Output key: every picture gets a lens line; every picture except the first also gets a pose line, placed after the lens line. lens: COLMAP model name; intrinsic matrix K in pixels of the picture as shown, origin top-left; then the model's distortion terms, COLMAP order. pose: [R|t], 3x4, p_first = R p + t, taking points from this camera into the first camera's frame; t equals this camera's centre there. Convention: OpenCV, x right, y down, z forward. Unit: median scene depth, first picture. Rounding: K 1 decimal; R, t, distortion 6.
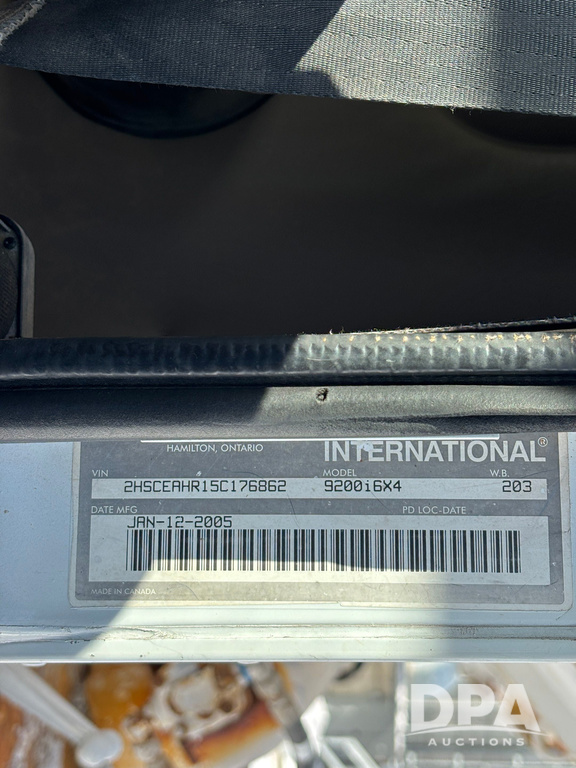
lens RADIAL K [[1179.4, 0, 288.0], [0, 1179.4, 384.0], [0, 0, 1]] dist [0.305770, -1.497426]
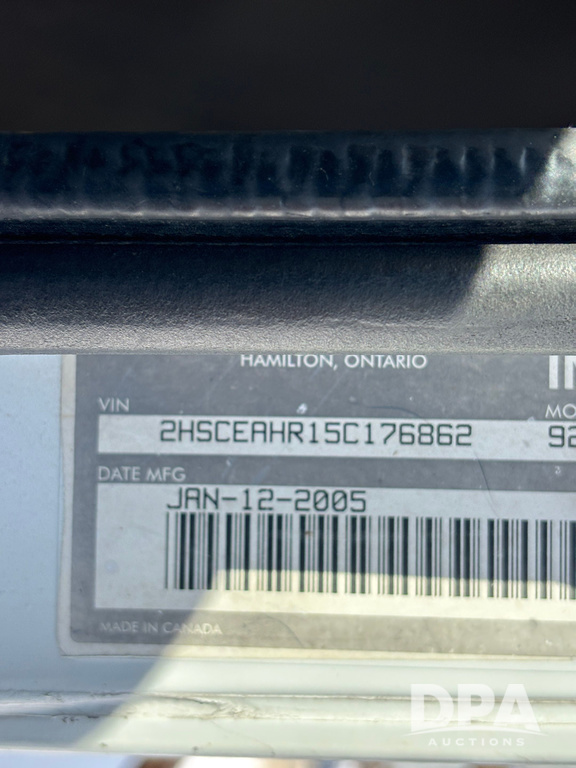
lens RADIAL K [[1179.4, 0, 288.0], [0, 1179.4, 384.0], [0, 0, 1]] dist [0.305770, -1.497426]
pose [[0.999919, 0.008557, 0.009425, -0.088285], [-0.009690, 0.991778, 0.127604, -0.001730], [-0.008255, -0.127685, 0.991780, 0.492997]]
